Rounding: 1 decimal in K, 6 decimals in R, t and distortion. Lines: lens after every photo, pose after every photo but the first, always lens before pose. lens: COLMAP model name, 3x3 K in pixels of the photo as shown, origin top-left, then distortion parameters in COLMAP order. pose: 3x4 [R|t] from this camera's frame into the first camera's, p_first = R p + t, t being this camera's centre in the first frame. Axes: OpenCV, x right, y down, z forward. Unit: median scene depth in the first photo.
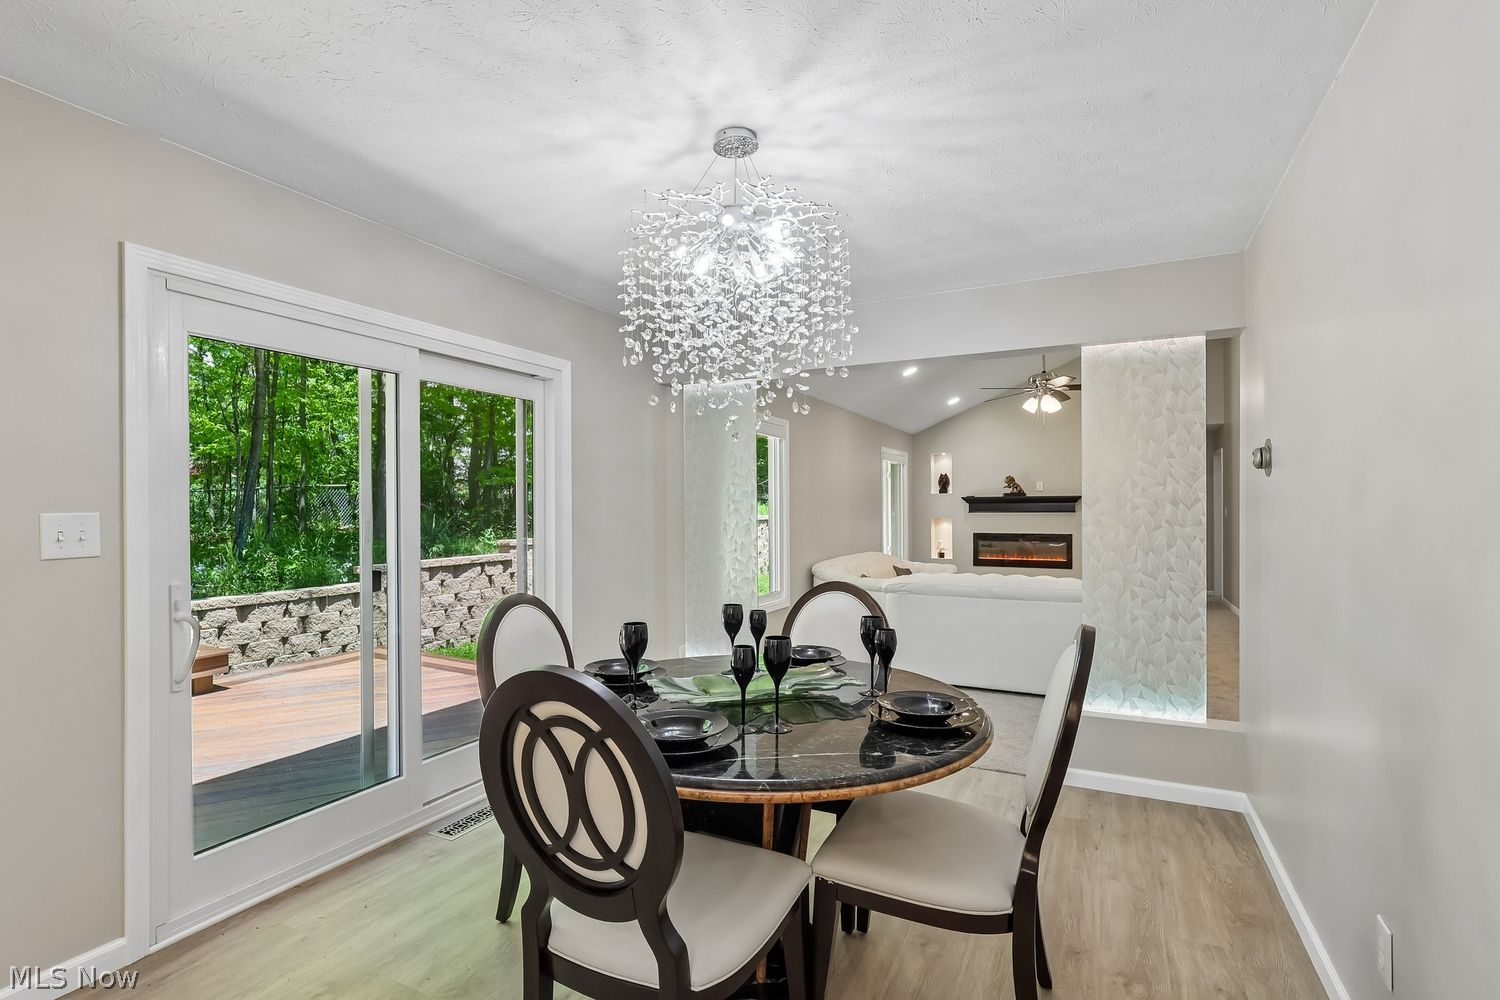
lens RADIAL K [[701.3, 0, 754.1], [0, 701.3, 504.6], [0, 0, 1]] dist [-0.011007, 0.000774]
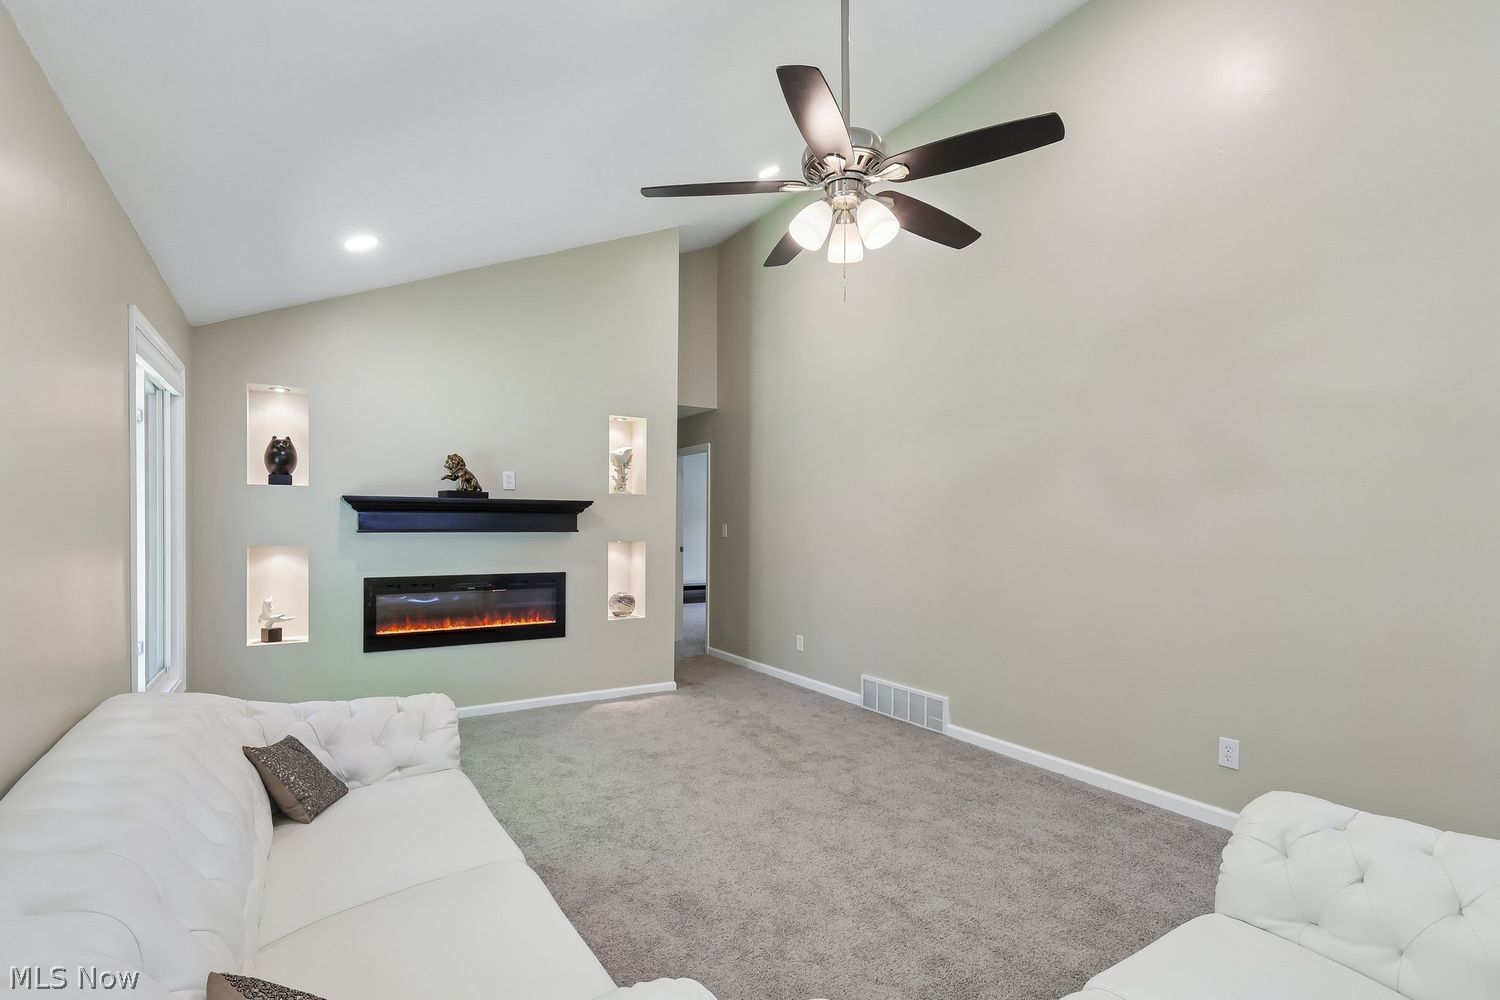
lens RADIAL K [[701.3, 0, 746.6], [0, 701.3, 526.2], [0, 0, 1]] dist [-0.011007, 0.000774]
pose [[0.506462, 0.004836, 0.862249, 0.057854], [-0.013590, 0.999905, 0.002374, 0.003429], [-0.862155, -0.012920, 0.506480, 0.581999]]
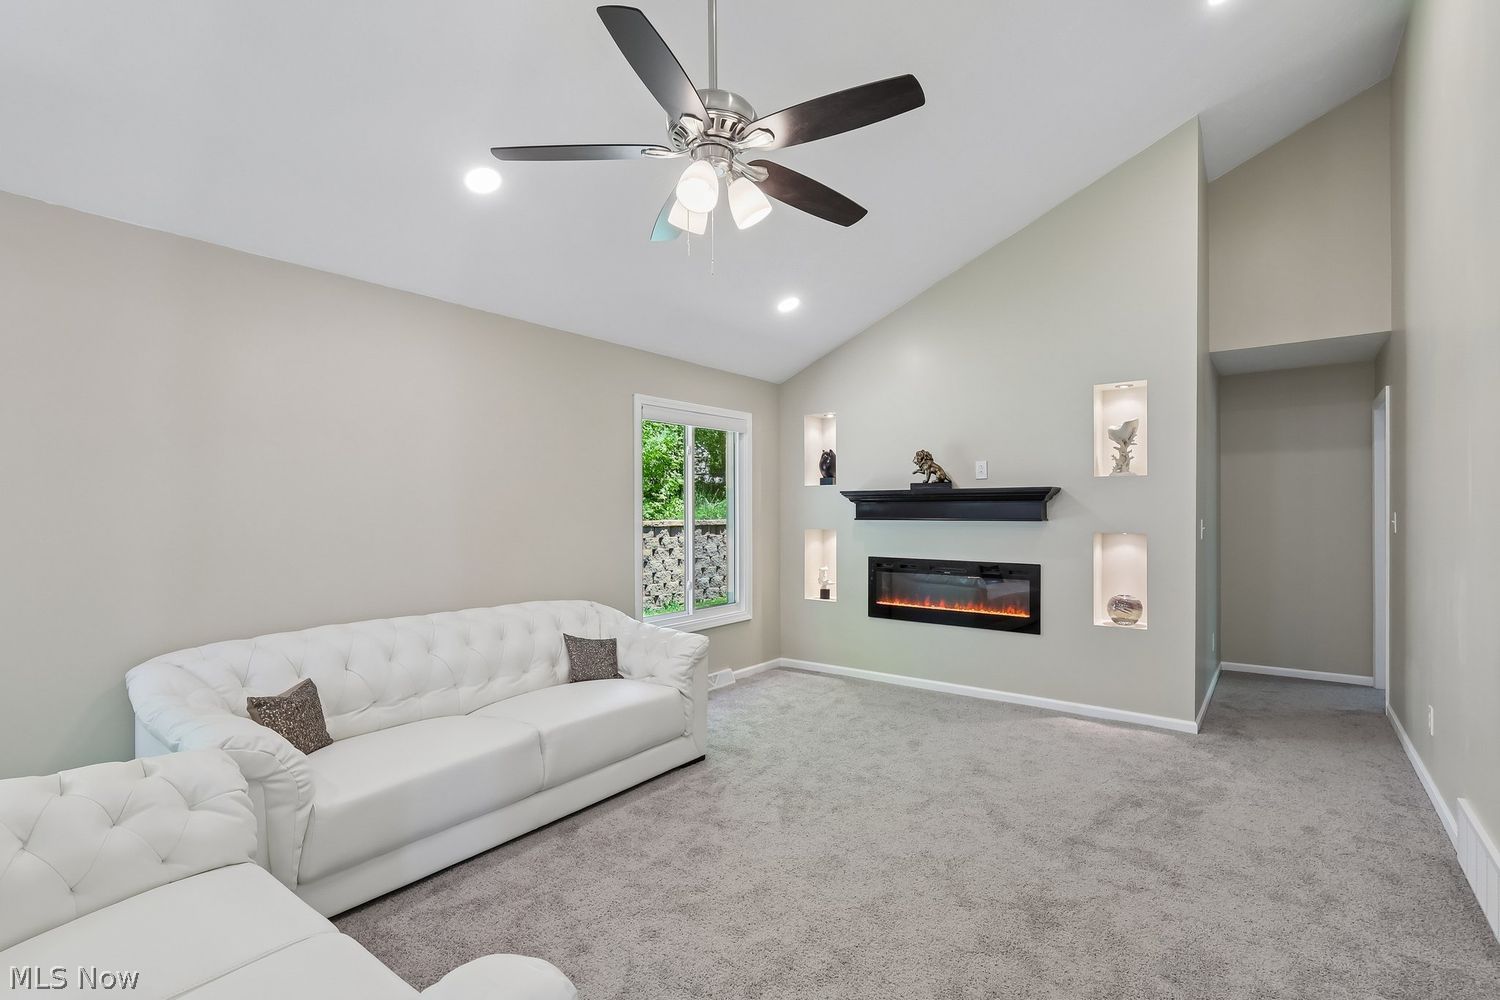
lens RADIAL K [[701.3, 0, 761.8], [0, 701.3, 501.0], [0, 0, 1]] dist [-0.011007, 0.000774]
pose [[0.984705, 0.000825, -0.174230, 0.331718], [-0.001749, 0.999985, -0.005147, -0.000272], [0.174223, 0.005373, 0.984691, 0.455135]]
